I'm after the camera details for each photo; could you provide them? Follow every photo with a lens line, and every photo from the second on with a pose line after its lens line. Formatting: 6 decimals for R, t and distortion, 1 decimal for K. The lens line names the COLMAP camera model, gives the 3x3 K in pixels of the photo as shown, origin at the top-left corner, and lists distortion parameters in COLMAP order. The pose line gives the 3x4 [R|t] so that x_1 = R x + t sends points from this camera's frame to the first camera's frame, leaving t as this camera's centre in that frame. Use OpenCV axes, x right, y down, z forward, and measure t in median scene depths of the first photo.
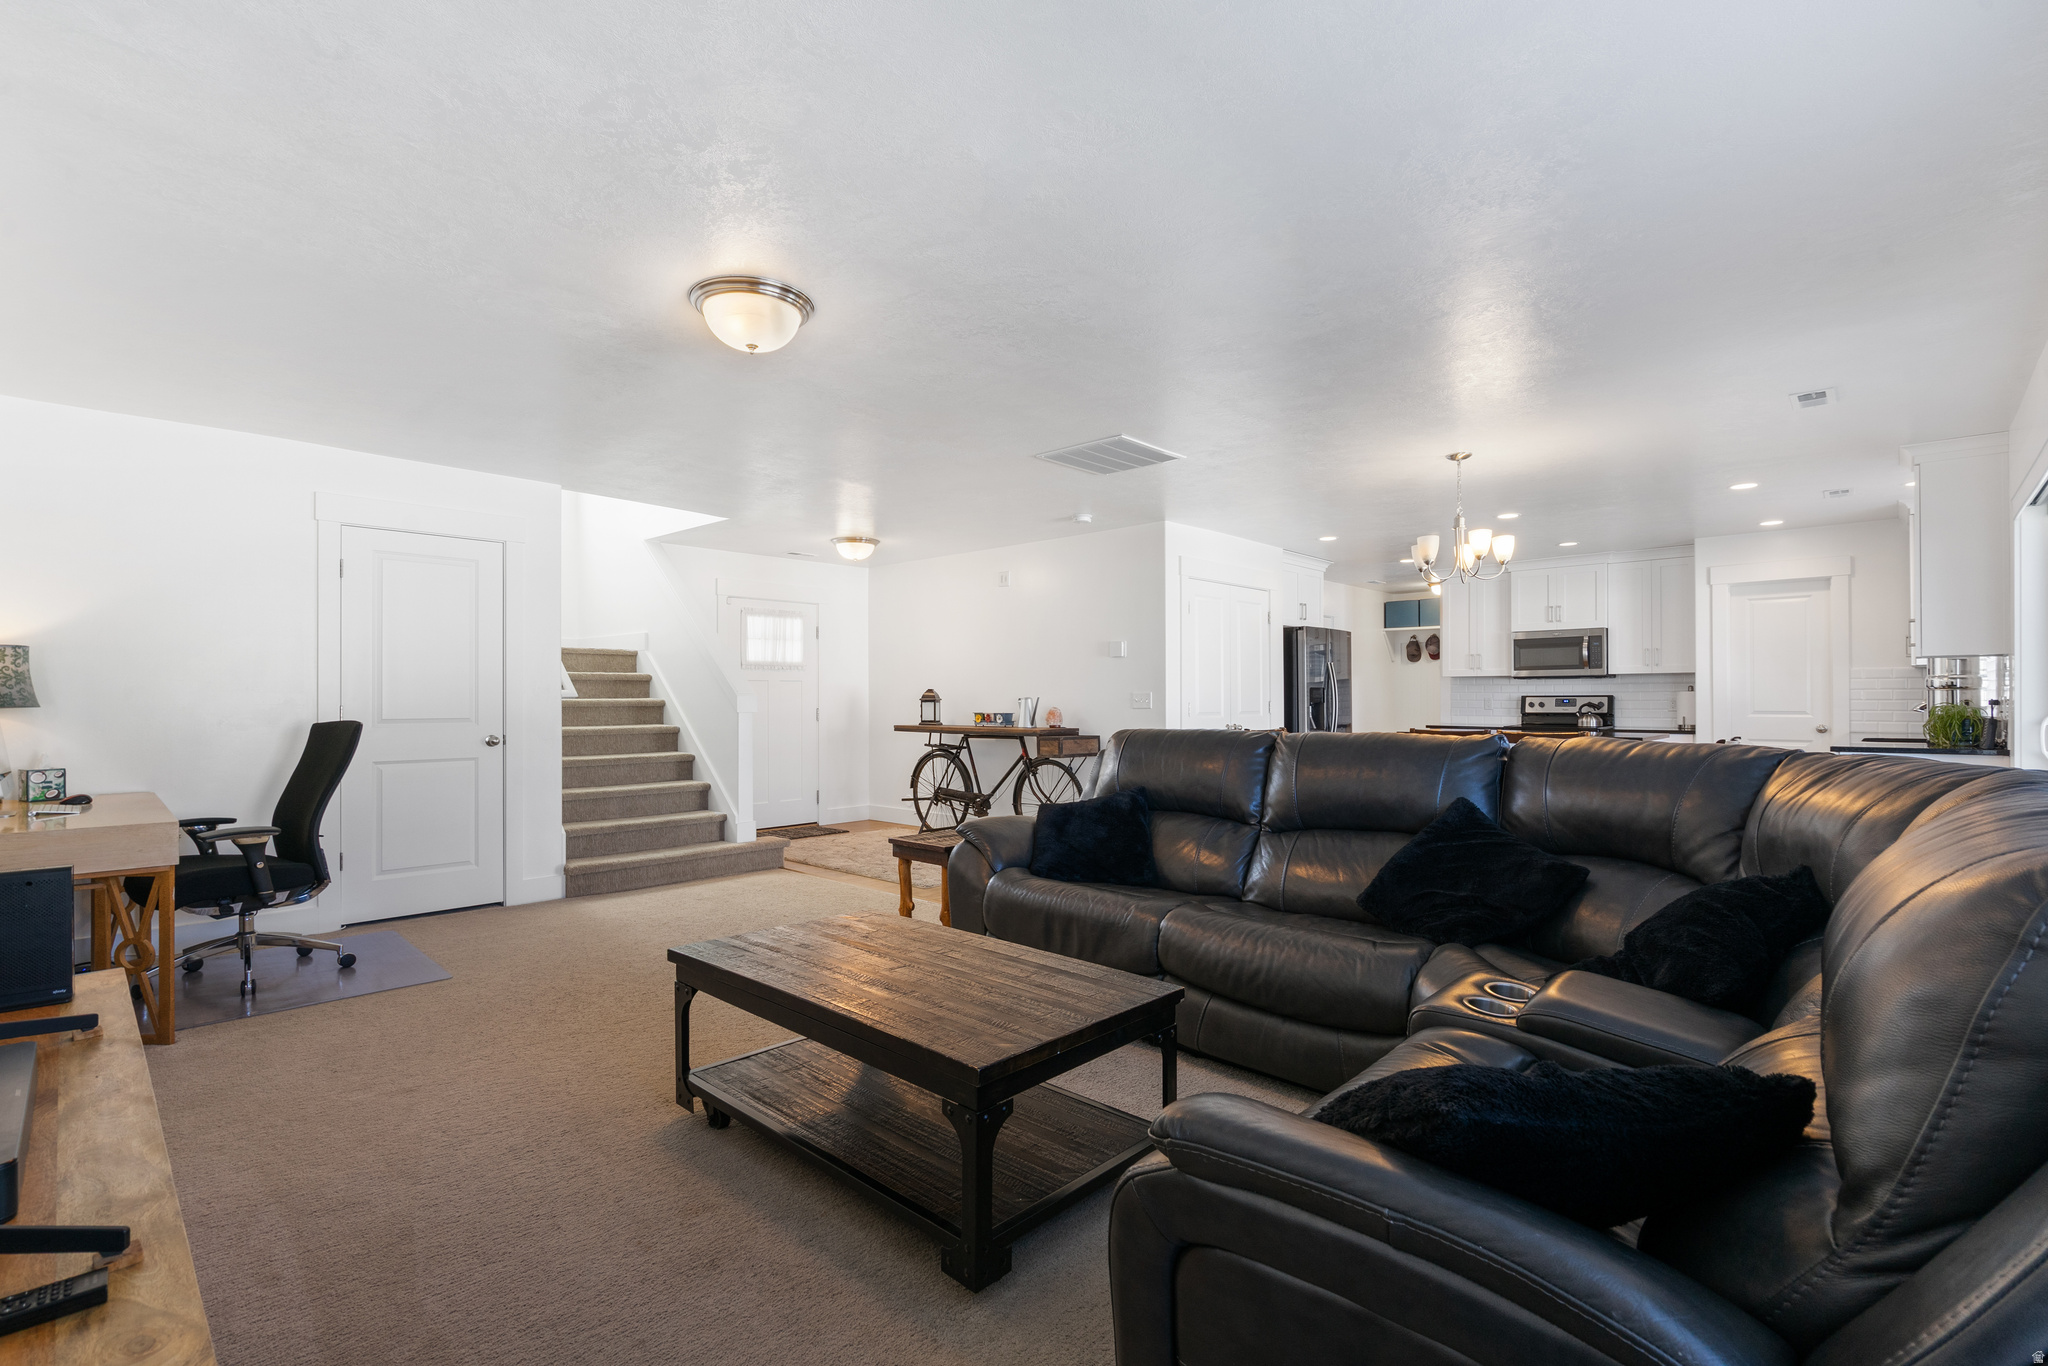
lens RADIAL K [[927.4, 0, 1014.4], [0, 927.4, 698.5], [0, 0, 1]] dist [-0.001356, -0.000084]
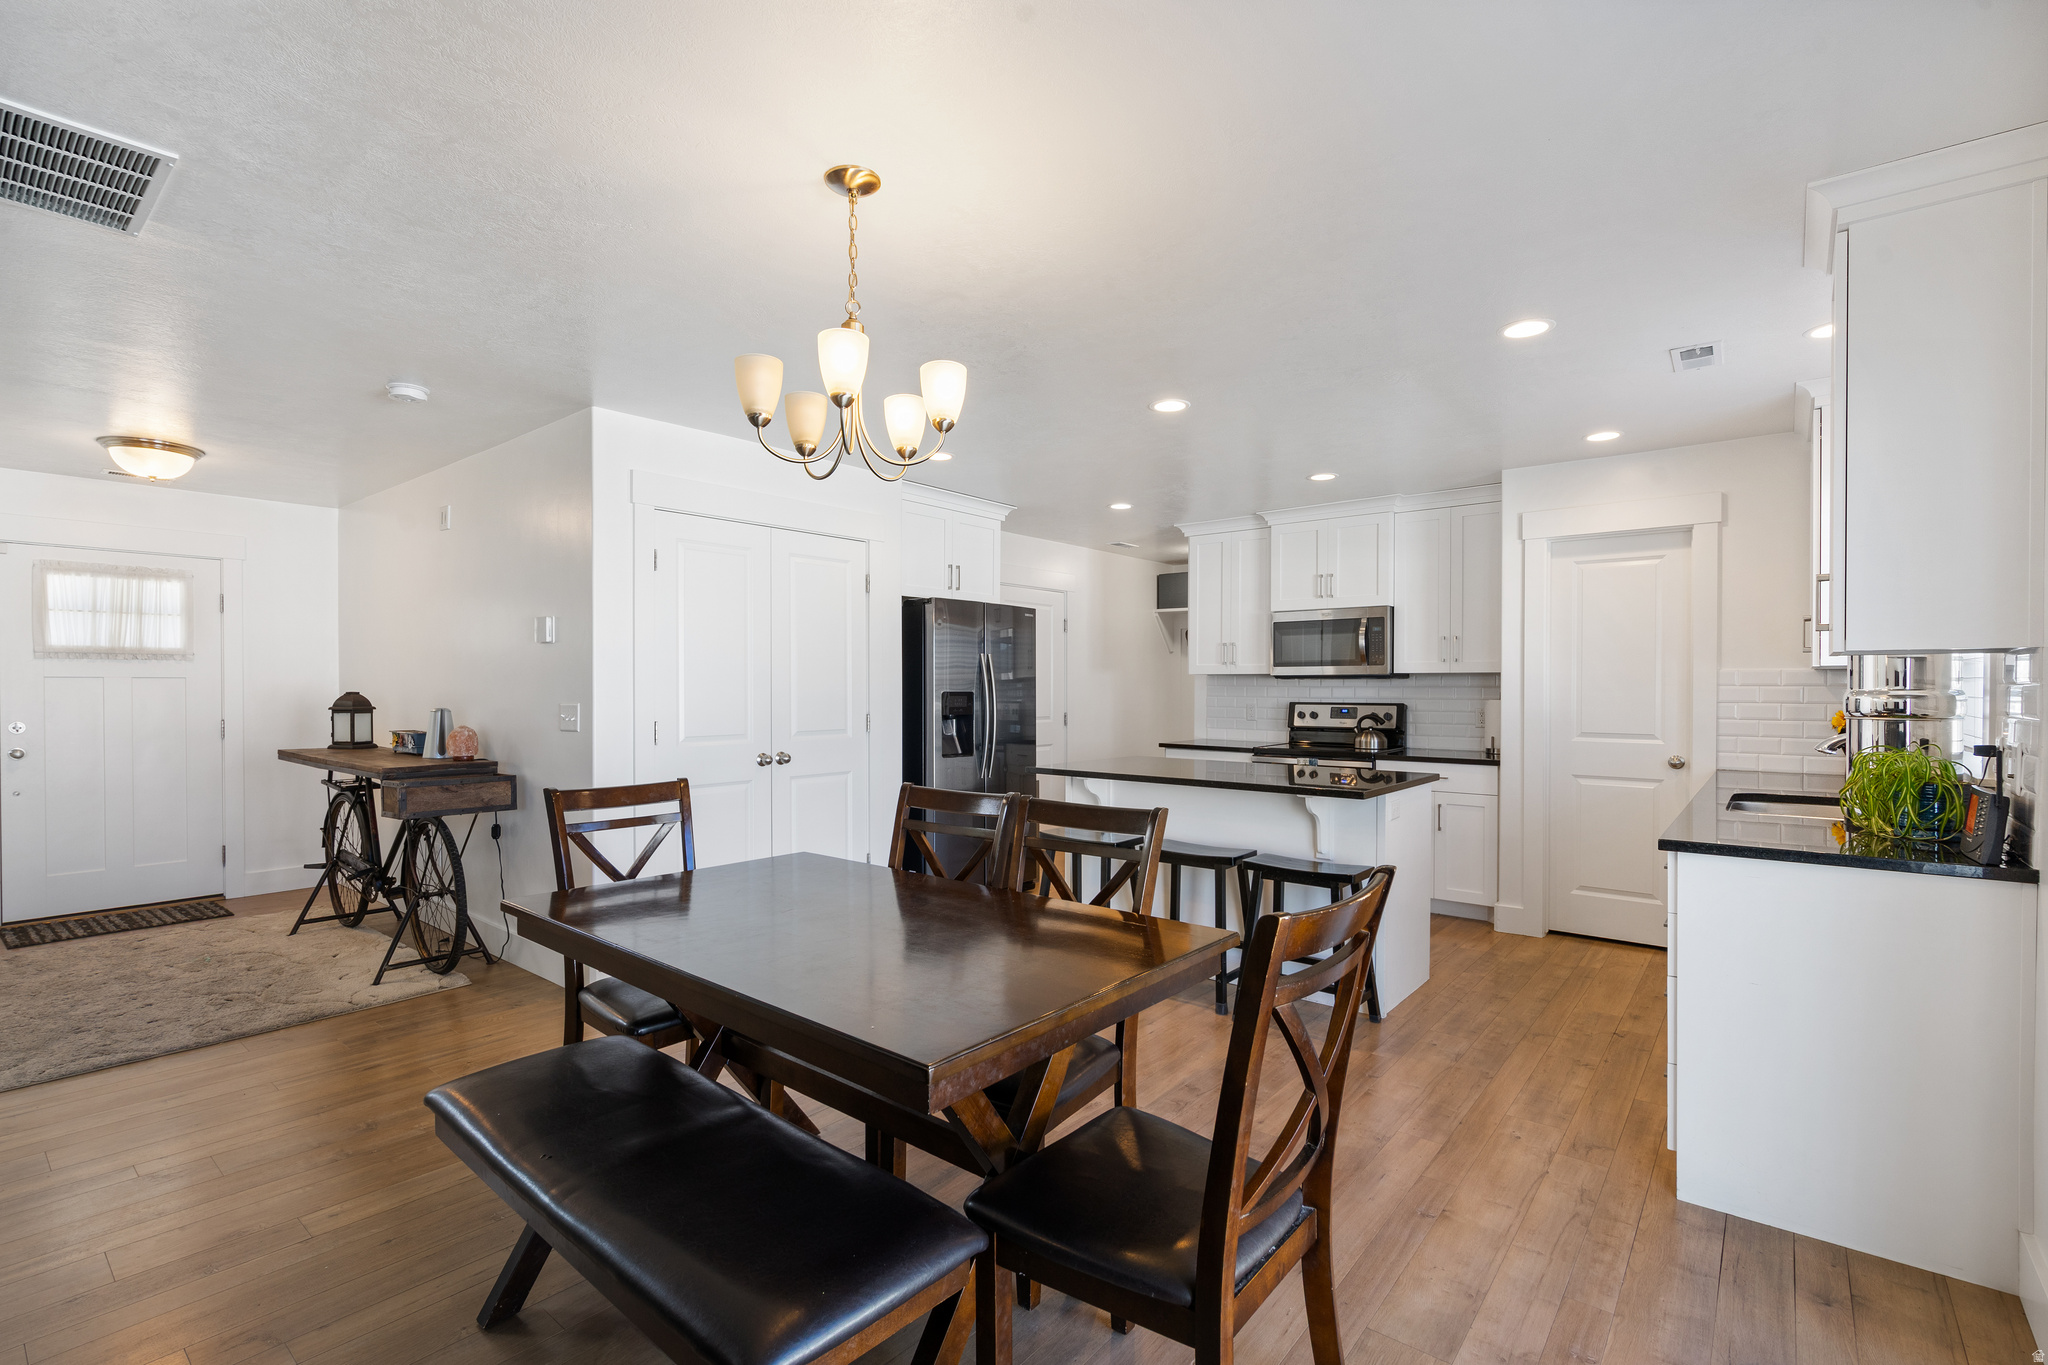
lens RADIAL K [[927.4, 0, 1014.4], [0, 927.4, 698.0], [0, 0, 1]] dist [-0.001356, -0.000084]
pose [[0.997513, 0.003164, 0.070412, 0.312688], [-0.004039, 0.999916, 0.012286, -0.015426], [-0.070367, -0.012540, 0.997442, 0.332468]]
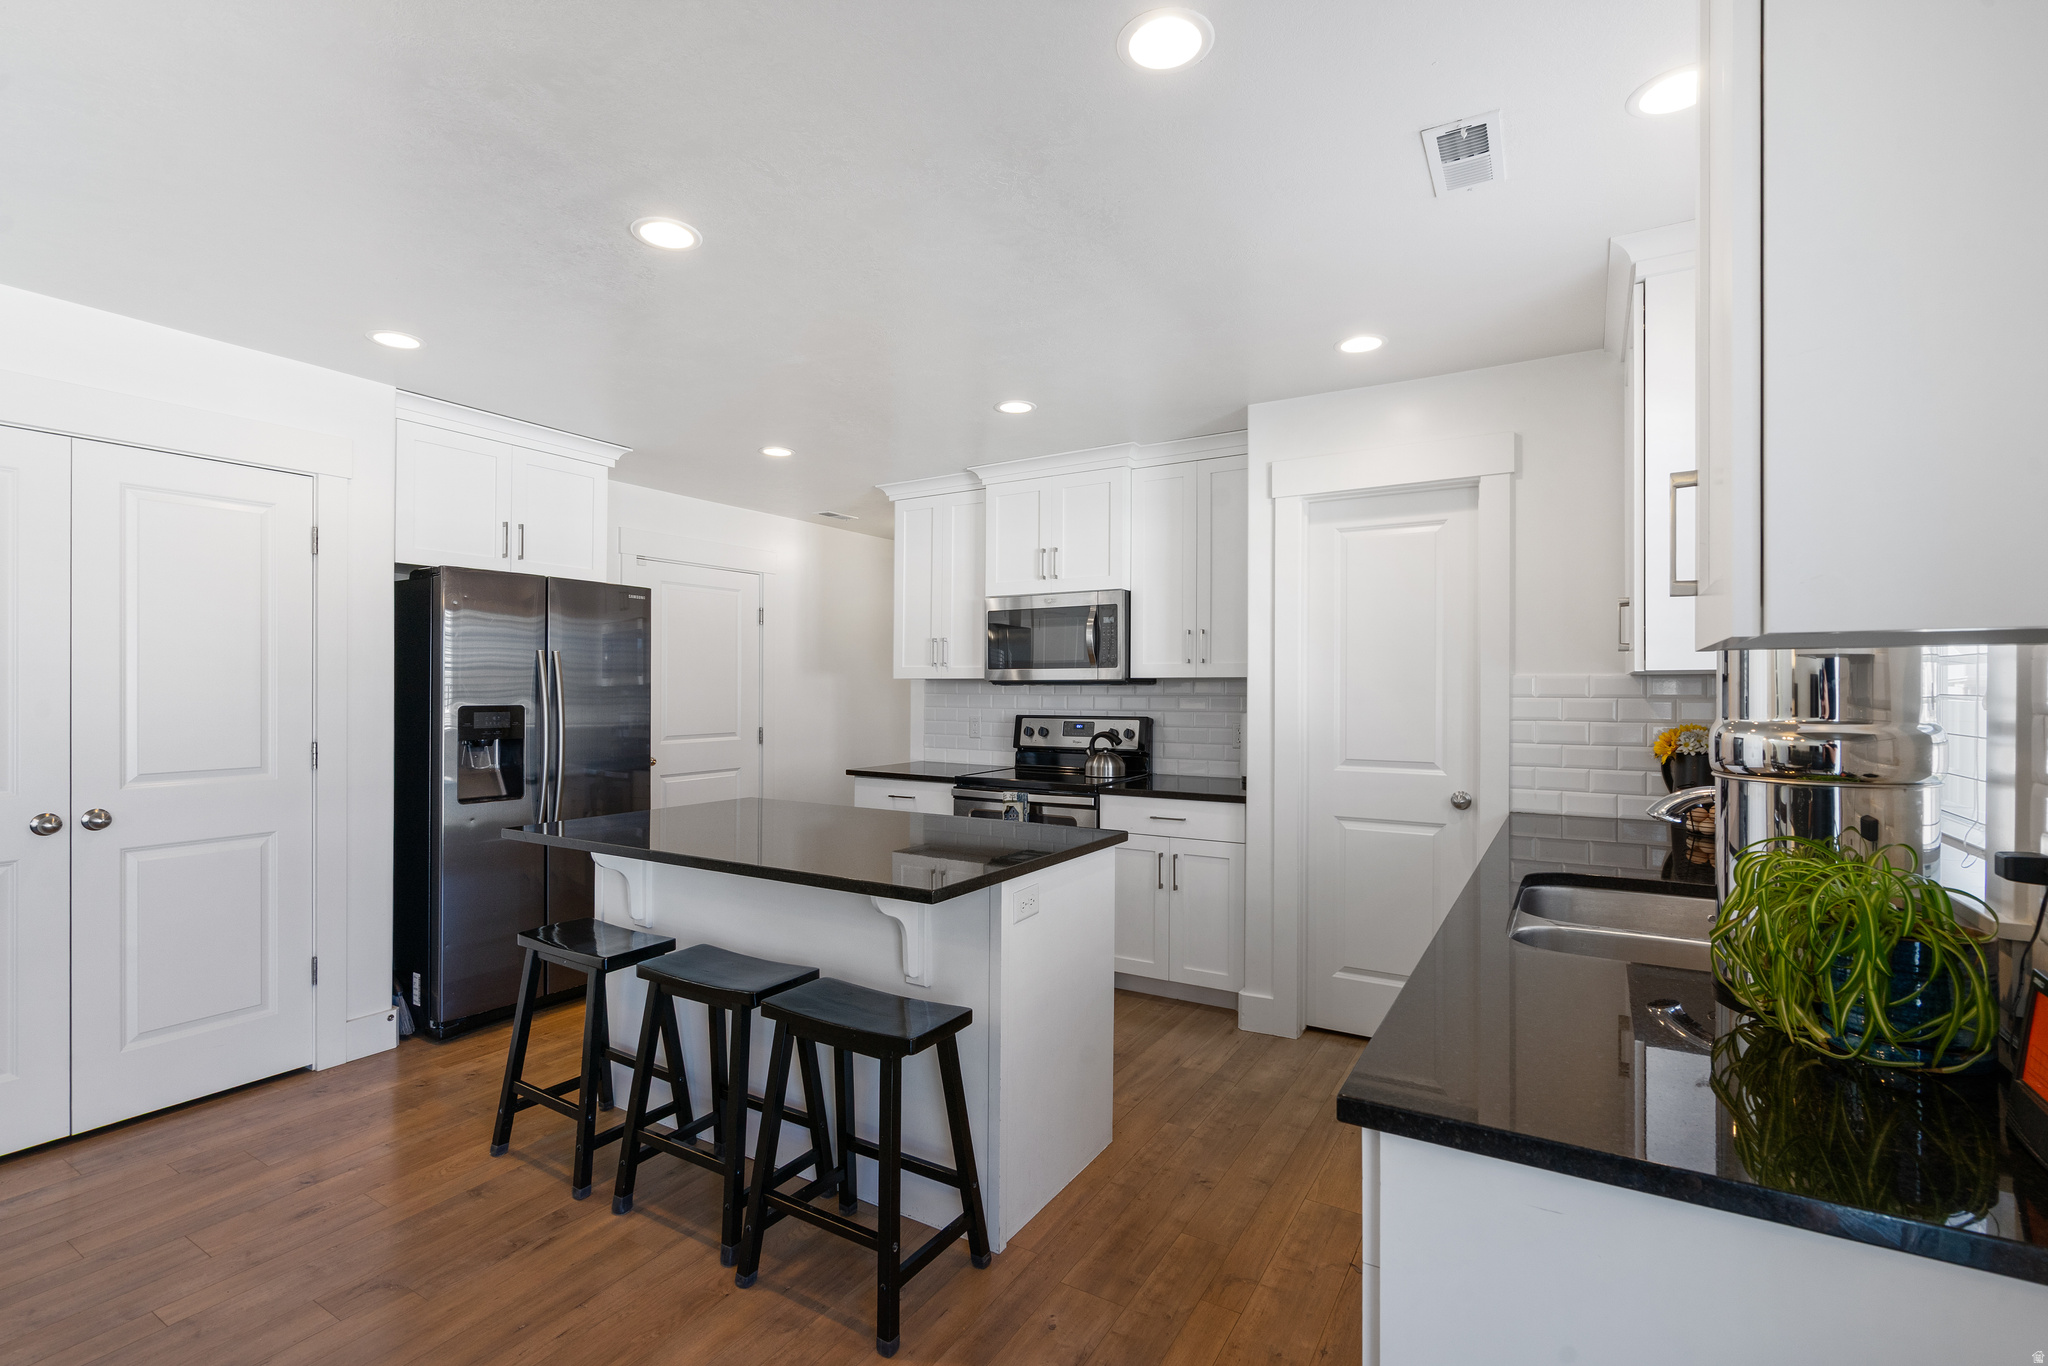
lens RADIAL K [[933.7, 0, 1013.9], [0, 933.7, 696.6], [0, 0, 1]] dist [-0.002393, 0.000671]
pose [[0.977129, 0.001200, 0.212645, 0.467297], [-0.003058, 0.999960, 0.008409, -0.020358], [-0.212627, -0.008867, 0.977093, 0.498165]]
